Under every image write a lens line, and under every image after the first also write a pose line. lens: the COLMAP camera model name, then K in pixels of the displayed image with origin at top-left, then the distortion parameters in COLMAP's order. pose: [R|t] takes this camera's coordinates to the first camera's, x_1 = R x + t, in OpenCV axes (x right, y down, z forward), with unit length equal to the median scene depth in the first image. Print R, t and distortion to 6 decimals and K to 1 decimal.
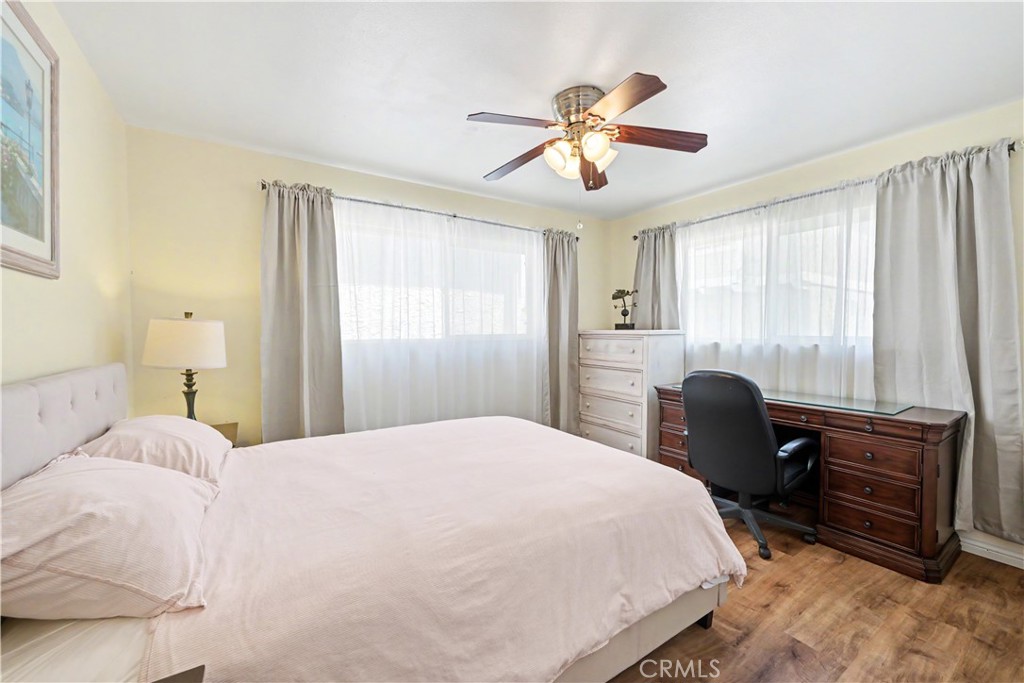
lens RADIAL K [[405.6, 0, 514.1], [0, 405.6, 340.0], [0, 0, 1]] dist [-0.001312, -0.000207]
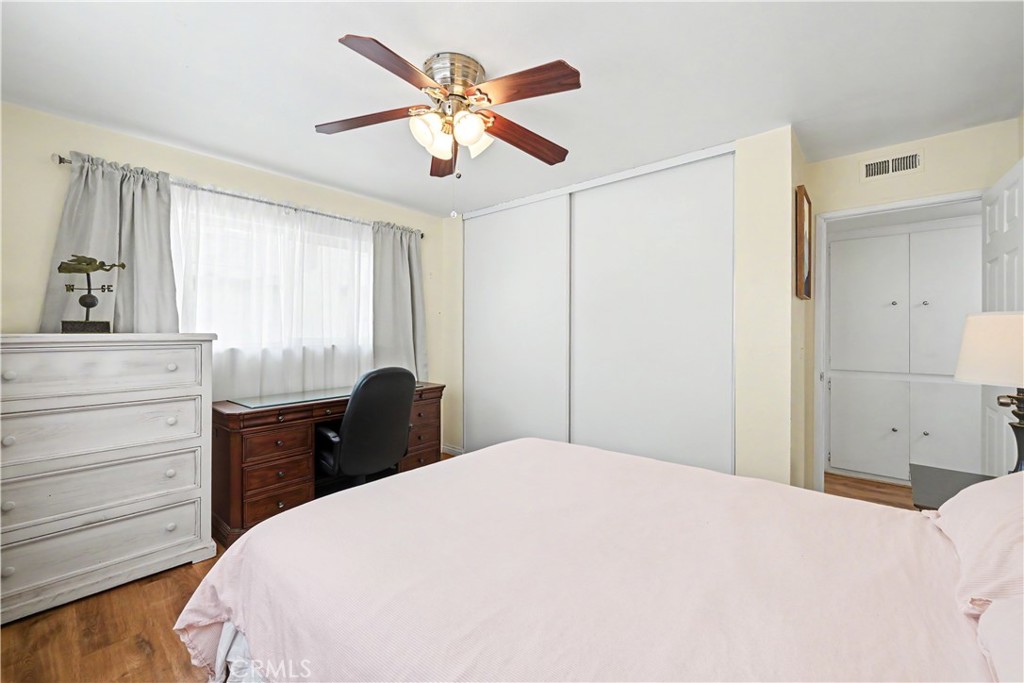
lens RADIAL K [[405.6, 0, 513.7], [0, 405.6, 331.4], [0, 0, 1]] dist [-0.001312, -0.000207]
pose [[-0.268787, 0.003935, 0.963192, -0.400811], [0.025583, 0.999668, 0.003056, -0.014978], [-0.962860, 0.025463, -0.268798, 0.624128]]
